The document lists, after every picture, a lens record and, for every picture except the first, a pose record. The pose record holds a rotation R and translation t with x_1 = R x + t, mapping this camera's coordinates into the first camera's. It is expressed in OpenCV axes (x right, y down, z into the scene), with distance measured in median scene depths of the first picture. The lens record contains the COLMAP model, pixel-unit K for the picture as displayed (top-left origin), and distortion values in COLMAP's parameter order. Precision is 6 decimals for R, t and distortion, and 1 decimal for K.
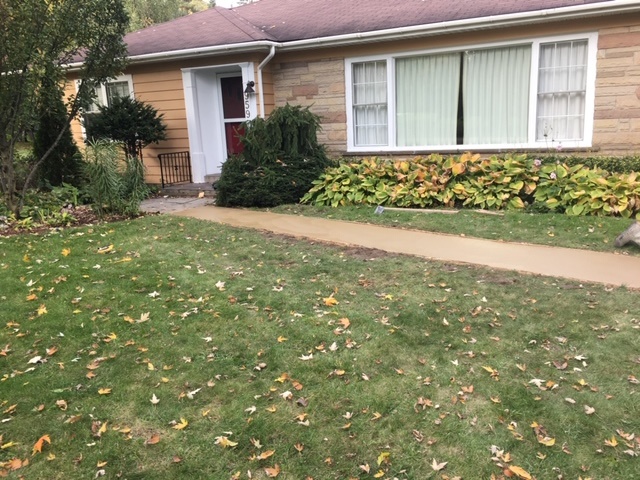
lens RADIAL K [[537.9, 0, 317.0], [0, 537.9, 242.0], [0, 0, 1]] dist [0.064706, -0.087829]
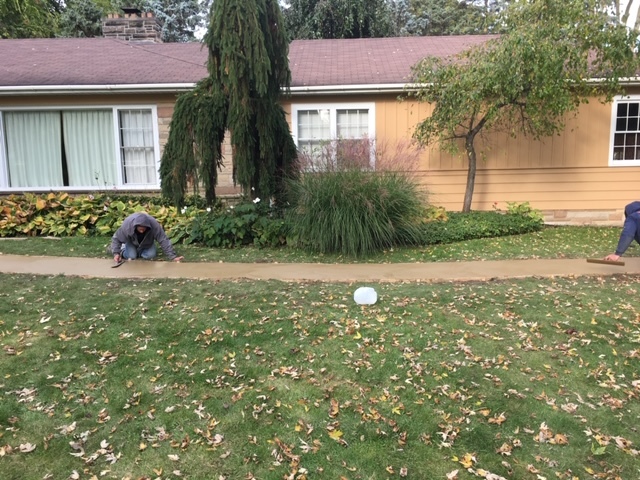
lens RADIAL K [[537.9, 0, 322.5], [0, 537.9, 237.4], [0, 0, 1]] dist [0.064706, -0.087829]
pose [[0.898259, -0.028903, 0.438515, 0.294630], [0.071131, 0.994240, -0.080173, 0.080209], [-0.433672, 0.103208, 0.895141, -0.356881]]
